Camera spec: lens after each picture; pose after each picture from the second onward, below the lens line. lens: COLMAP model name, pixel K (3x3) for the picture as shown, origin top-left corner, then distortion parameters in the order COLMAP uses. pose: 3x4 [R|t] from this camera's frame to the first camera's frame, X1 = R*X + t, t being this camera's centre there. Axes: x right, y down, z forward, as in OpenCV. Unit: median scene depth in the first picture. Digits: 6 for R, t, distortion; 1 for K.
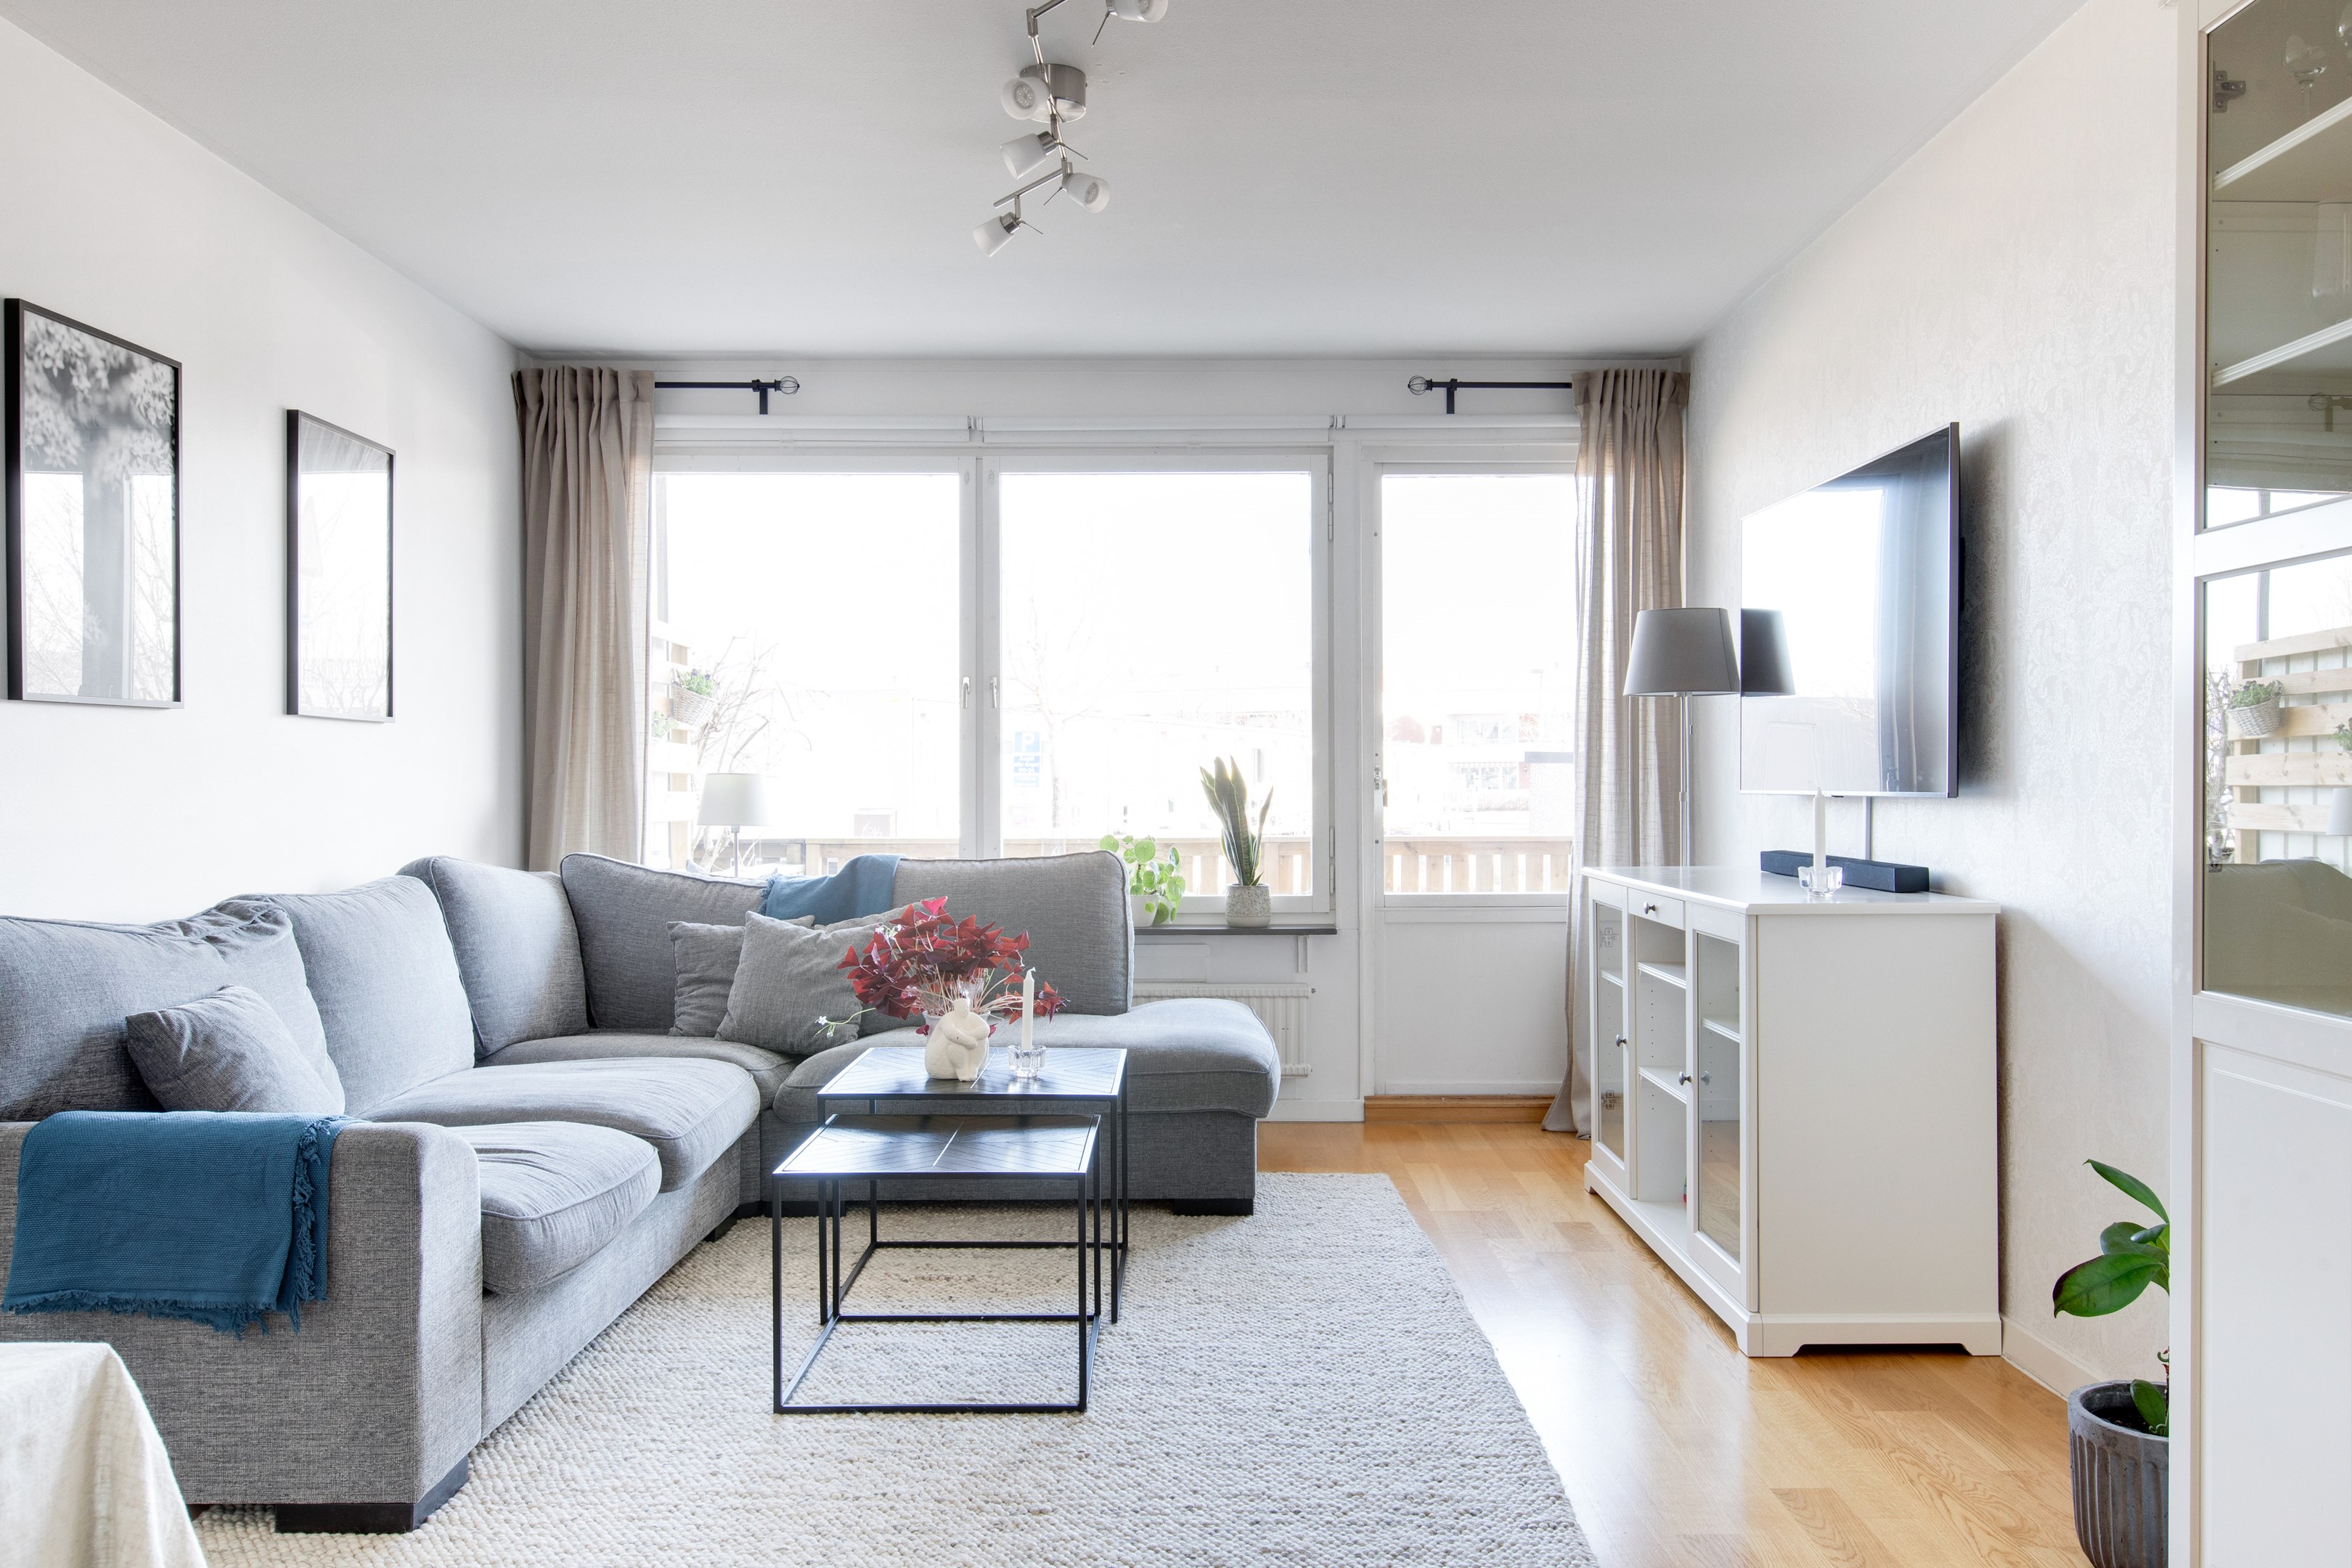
lens RADIAL K [[1727.0, 0, 1186.6], [0, 1727.0, 795.1], [0, 0, 1]] dist [0.022663, -0.006498]
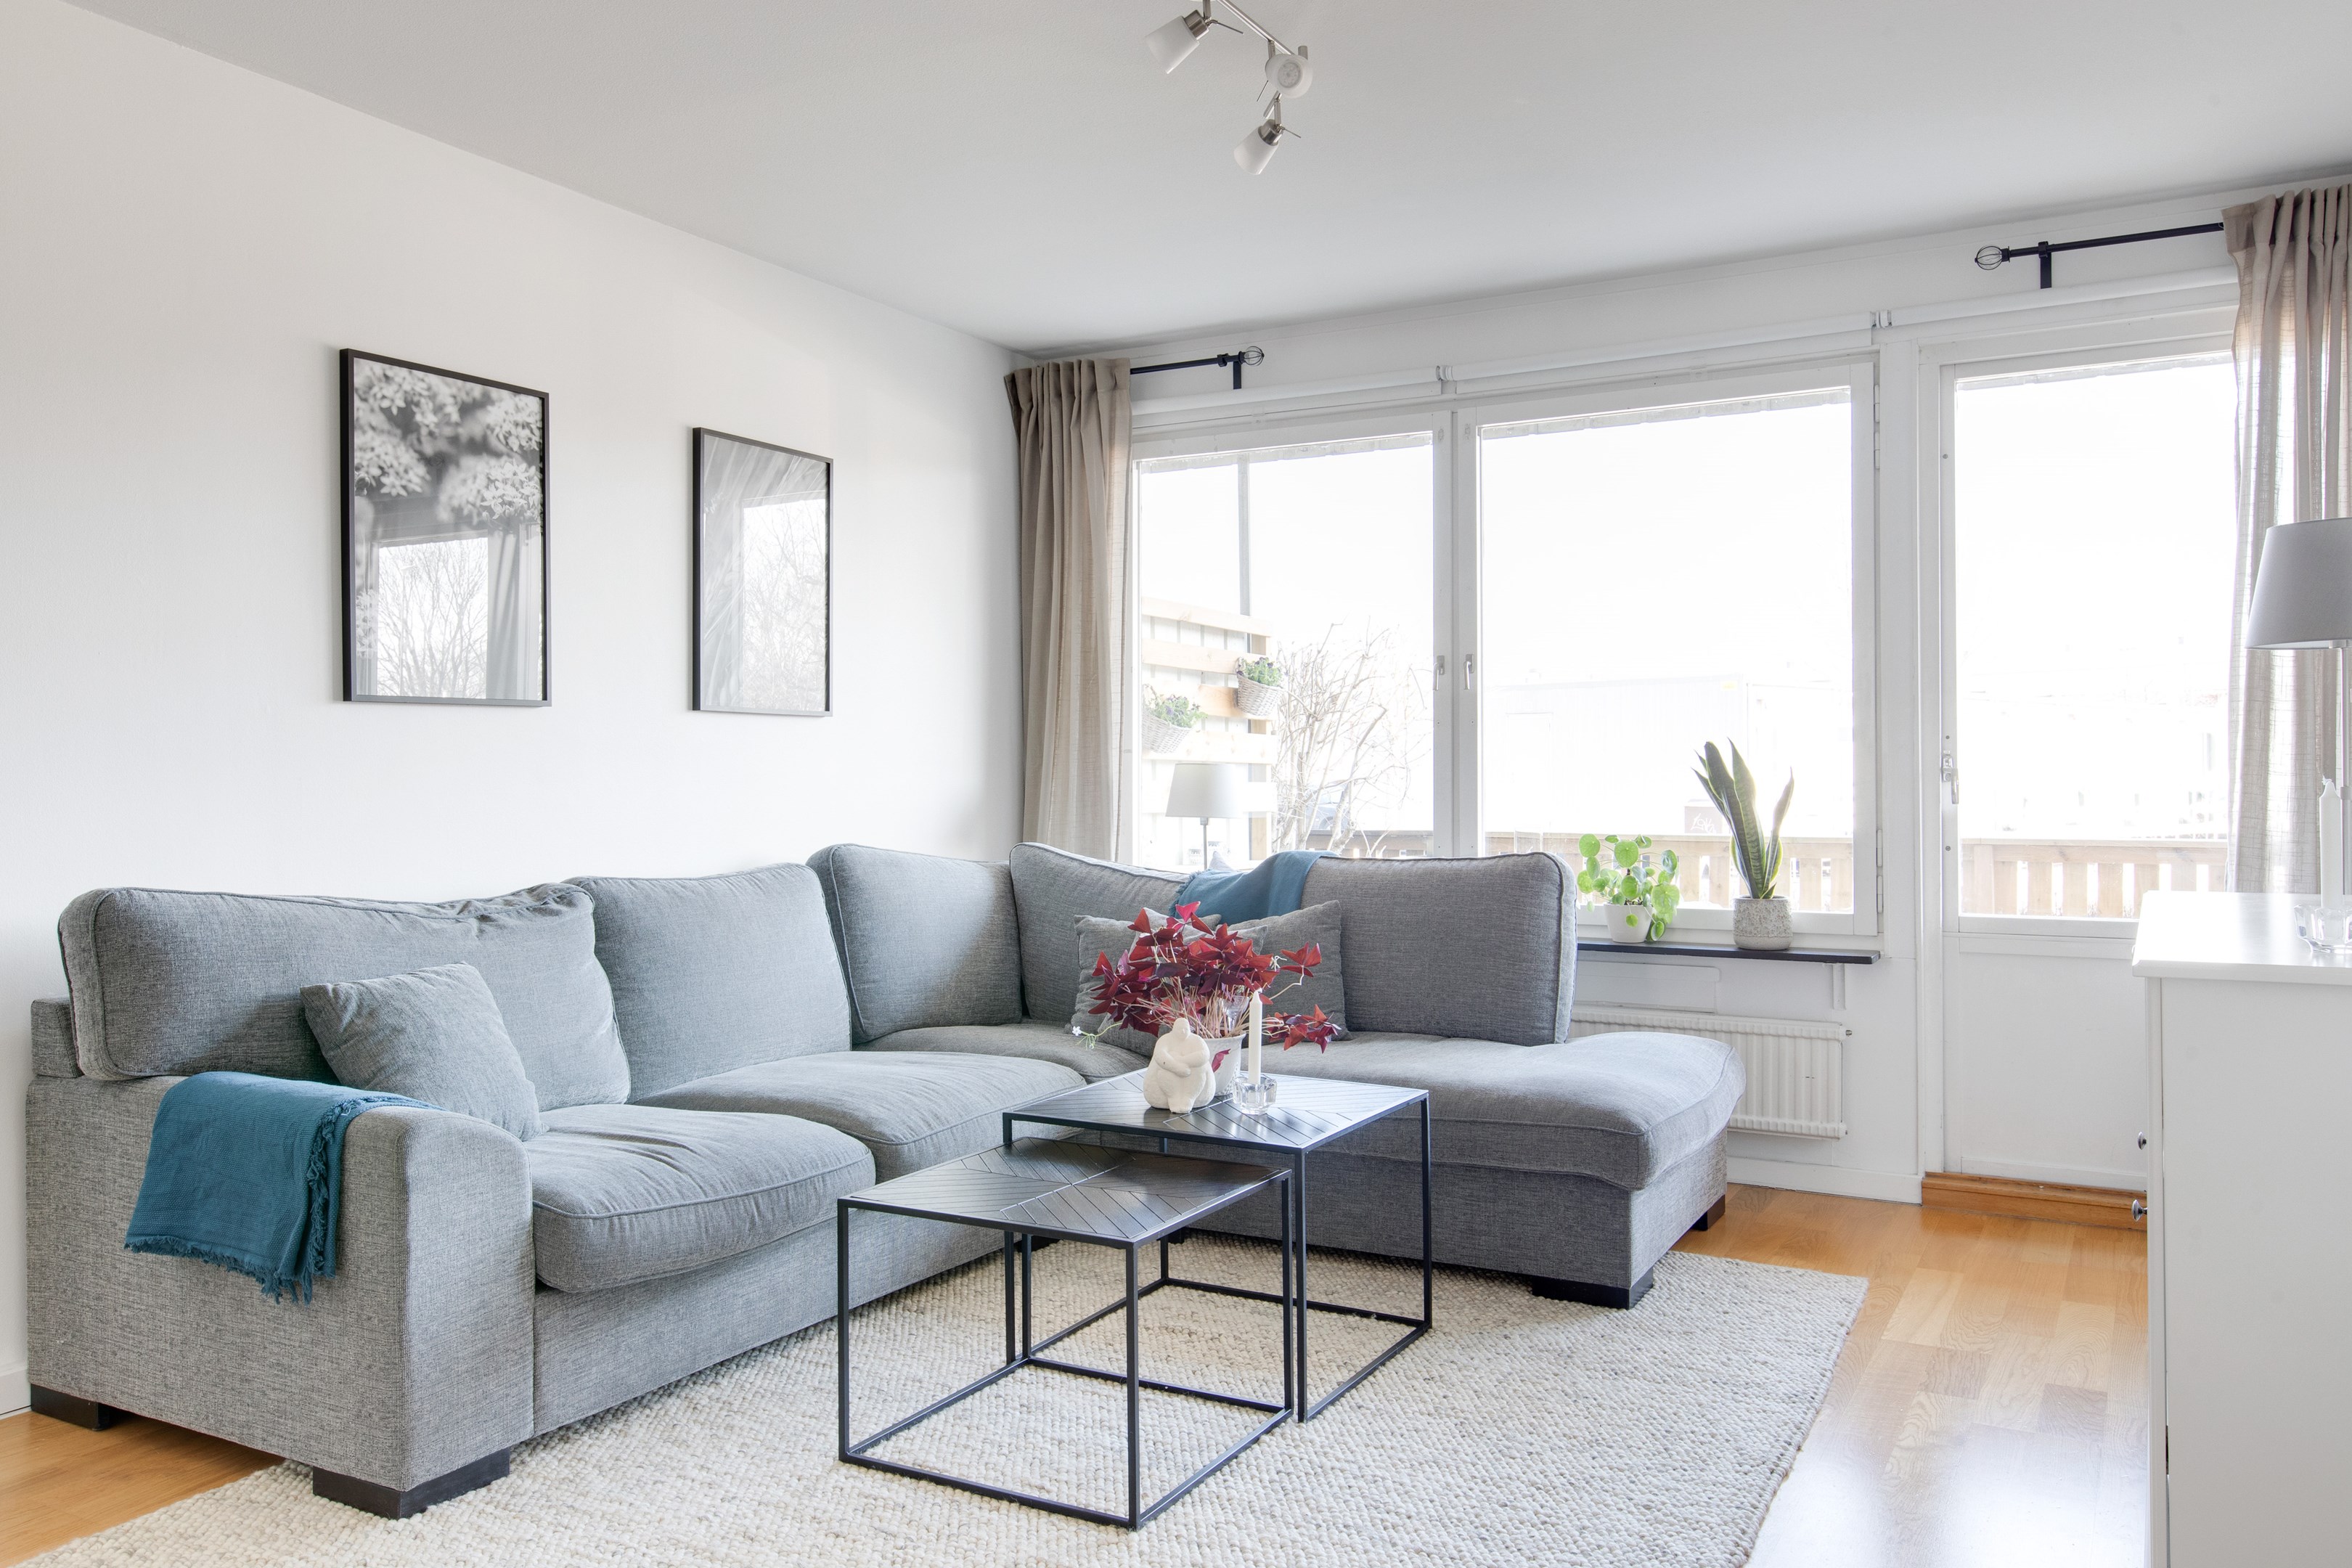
lens RADIAL K [[1727.0, 0, 1176.3], [0, 1727.0, 768.3], [0, 0, 1]] dist [0.022663, -0.006498]
pose [[0.874508, -0.001785, -0.485007, 0.250112], [-0.002810, 0.999958, -0.008747, -0.001625], [0.485002, 0.009012, 0.874466, 0.192744]]
